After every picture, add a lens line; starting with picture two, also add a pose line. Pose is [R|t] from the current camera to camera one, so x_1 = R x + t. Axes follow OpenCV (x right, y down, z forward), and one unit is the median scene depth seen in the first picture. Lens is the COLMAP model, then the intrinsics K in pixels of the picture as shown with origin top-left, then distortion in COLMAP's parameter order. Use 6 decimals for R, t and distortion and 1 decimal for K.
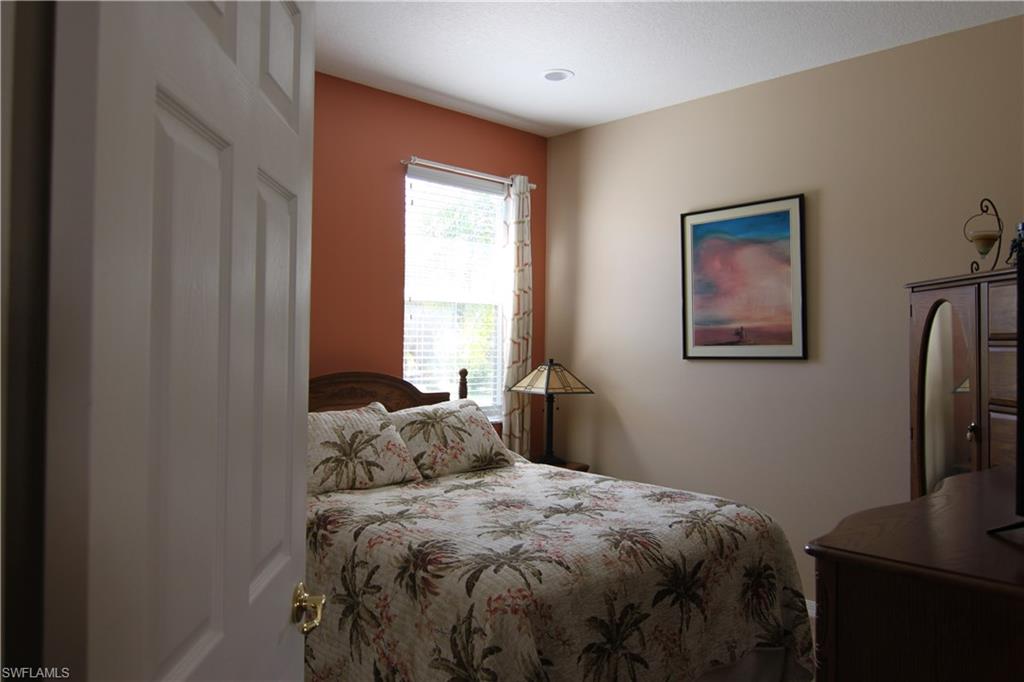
lens RADIAL K [[727.6, 0, 511.7], [0, 727.6, 343.3], [0, 0, 1]] dist [0.005144, 0.000258]
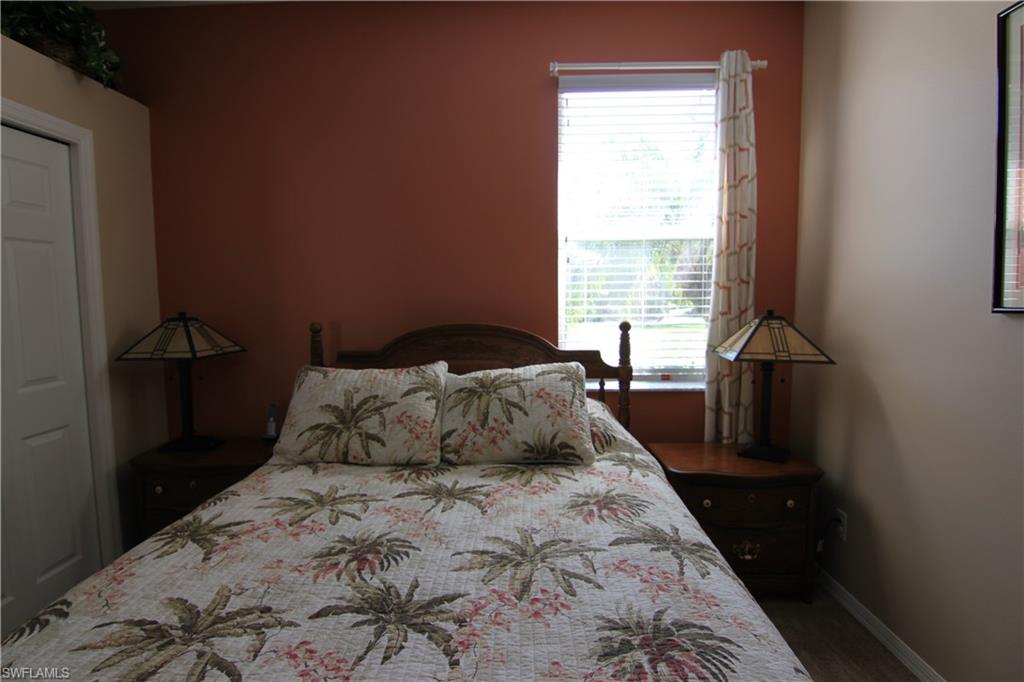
lens RADIAL K [[523.1, 0, 512.8], [0, 523.1, 336.3], [0, 0, 1]] dist [-0.017150, -0.000879]
pose [[0.709133, 0.042799, -0.703774, 0.300981], [0.017502, 0.996780, 0.078254, 0.005167], [0.704857, -0.067810, 0.706101, 0.616076]]
